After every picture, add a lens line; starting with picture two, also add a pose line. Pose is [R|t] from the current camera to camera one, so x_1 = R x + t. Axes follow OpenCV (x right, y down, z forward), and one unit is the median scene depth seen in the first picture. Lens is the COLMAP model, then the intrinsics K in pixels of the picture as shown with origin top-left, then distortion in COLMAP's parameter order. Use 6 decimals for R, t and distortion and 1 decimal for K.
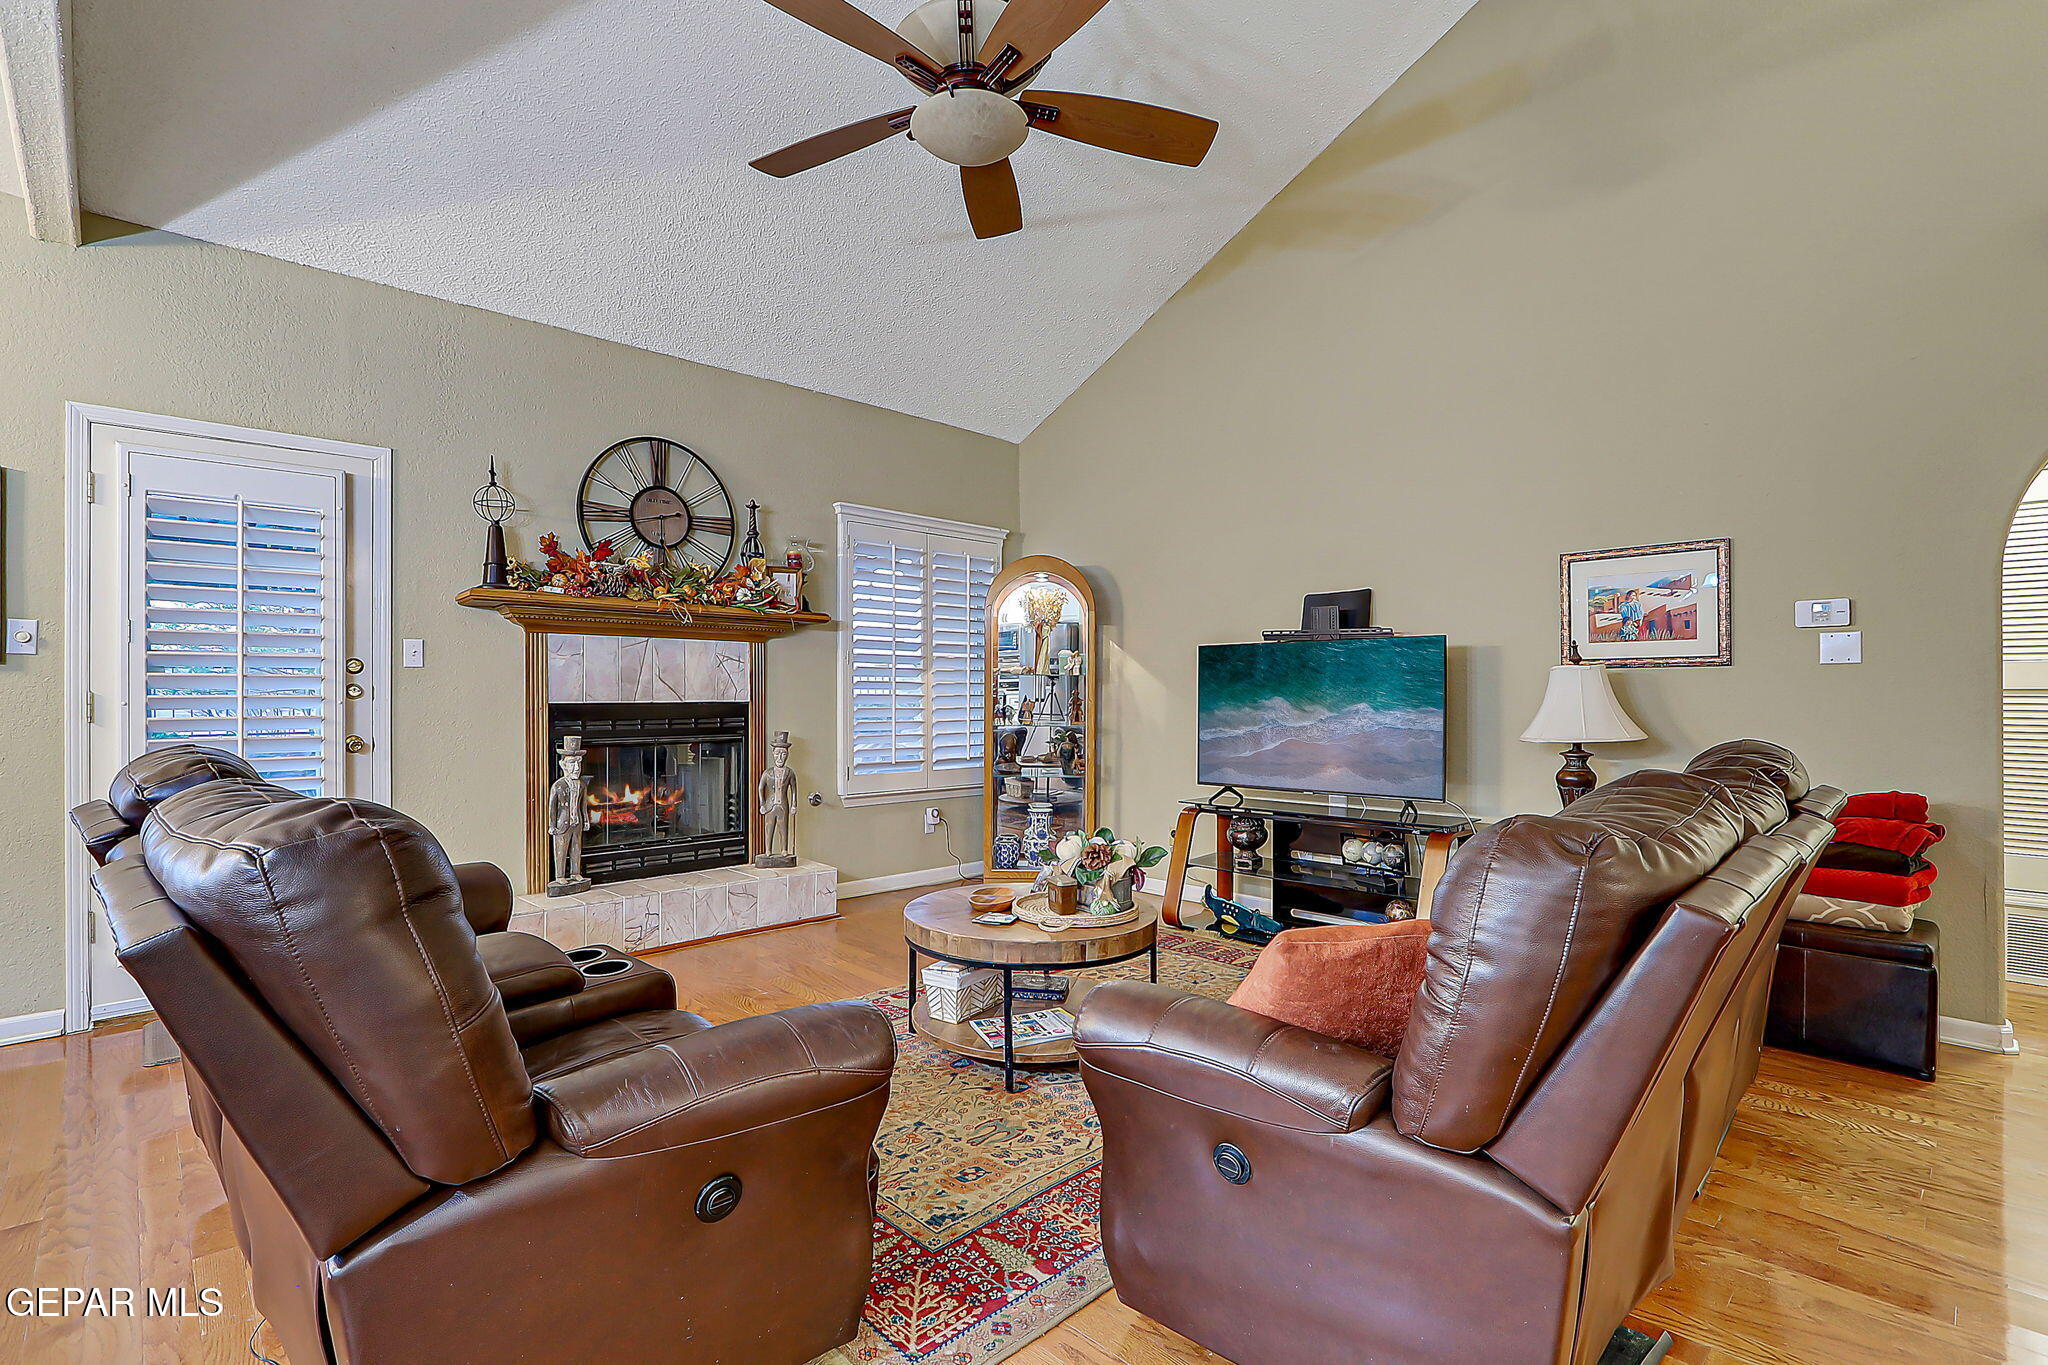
lens RADIAL K [[943.4, 0, 1019.2], [0, 943.4, 681.0], [0, 0, 1]] dist [-0.019573, 0.000835]
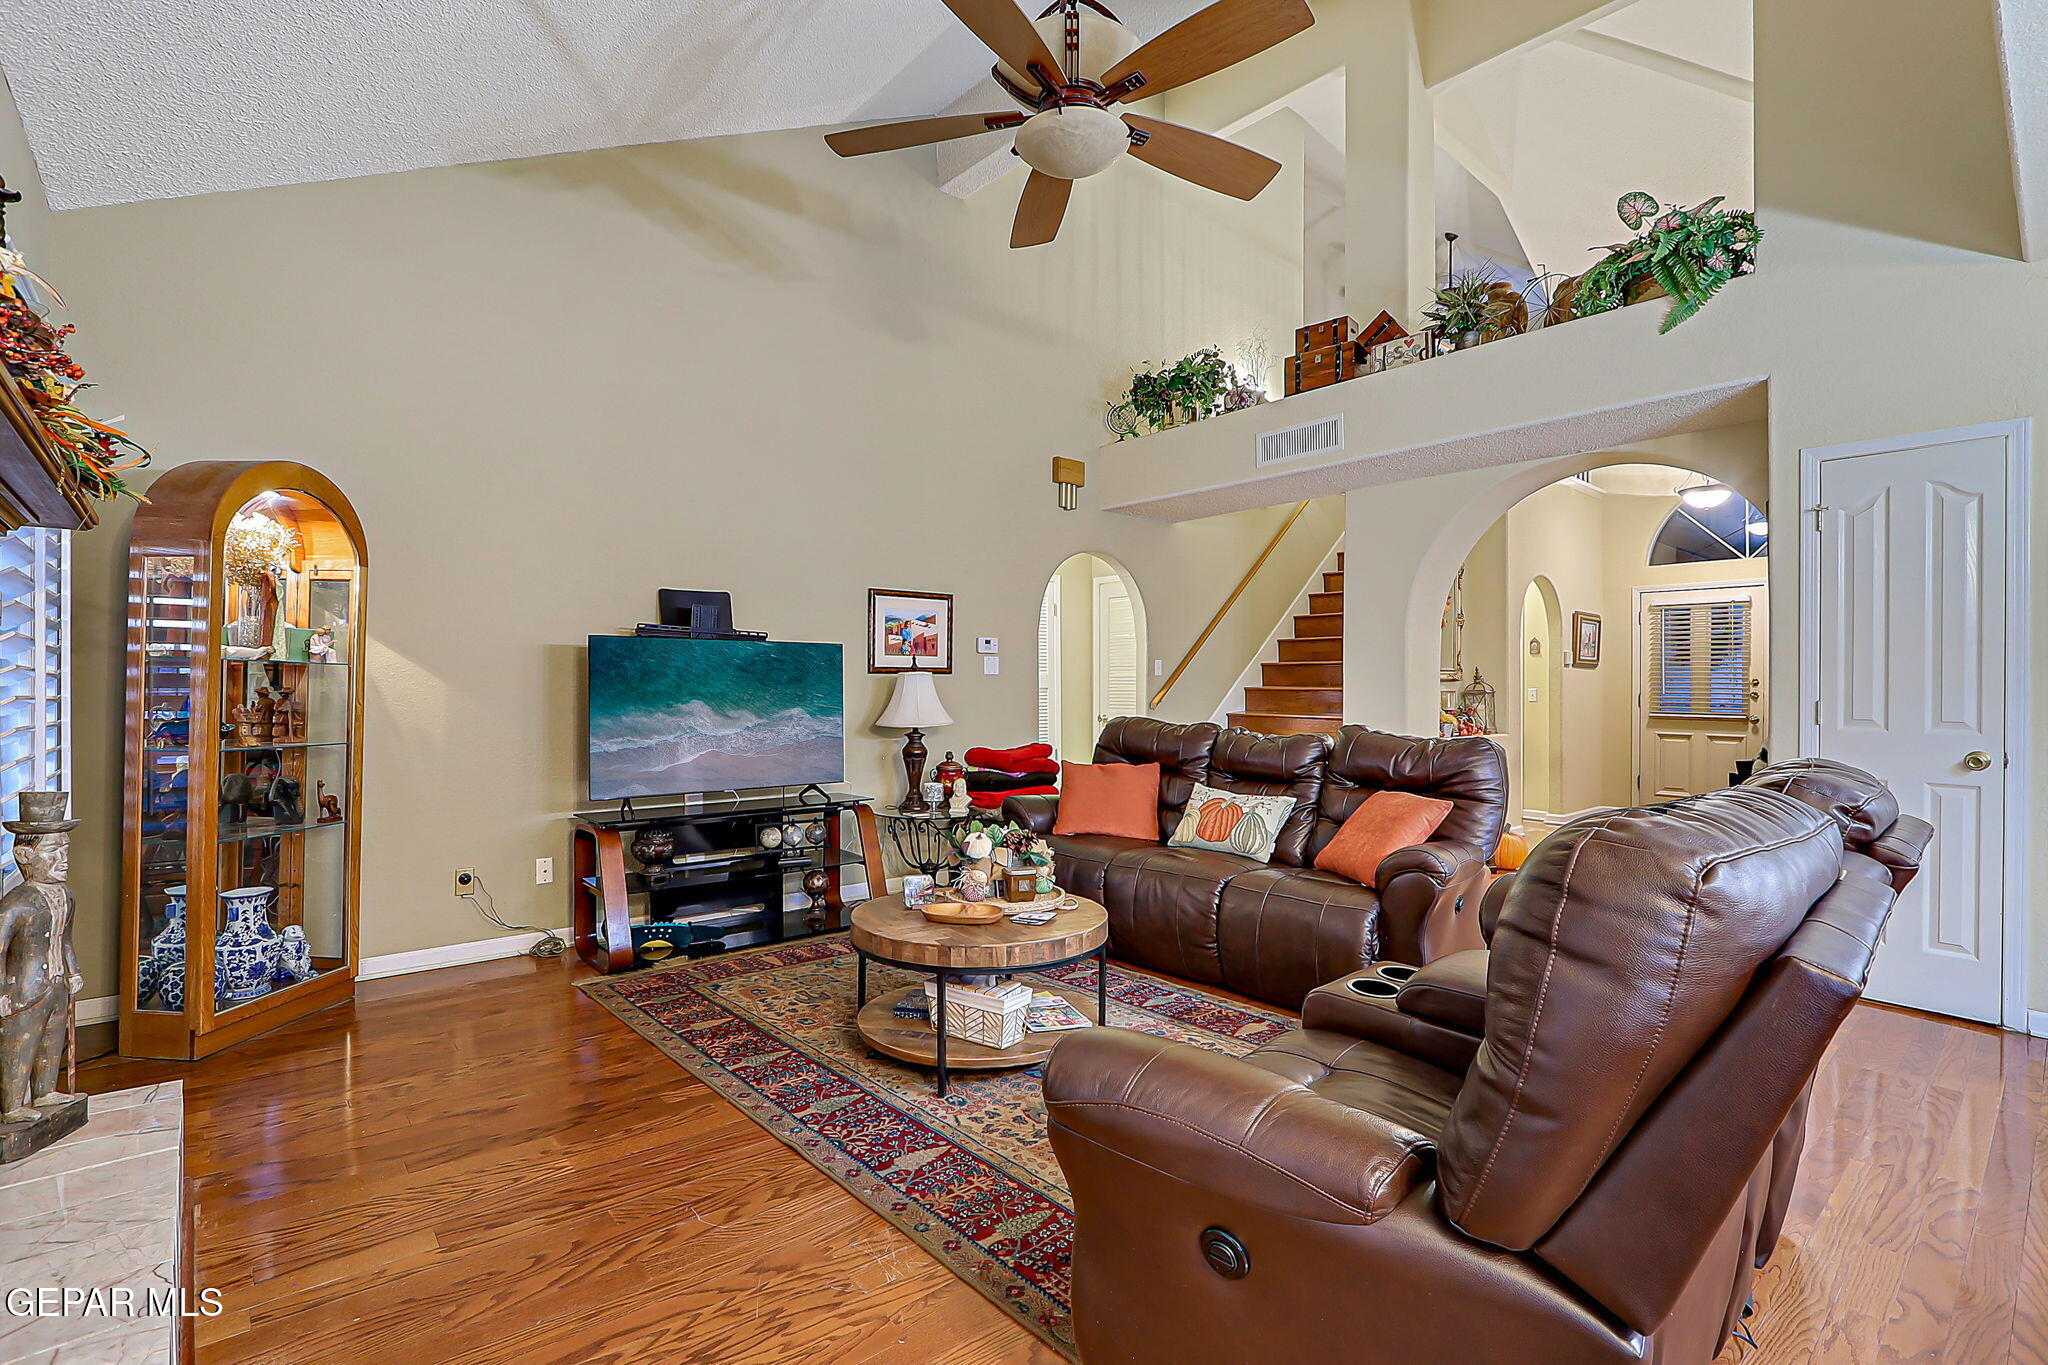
lens RADIAL K [[943.4, 0, 1025.7], [0, 943.4, 681.4], [0, 0, 1]] dist [-0.019573, 0.000835]
pose [[0.067377, 0.004756, 0.997716, -0.775693], [-0.009992, 0.999942, -0.004091, 0.001186], [-0.997678, -0.009694, 0.067421, 0.704330]]
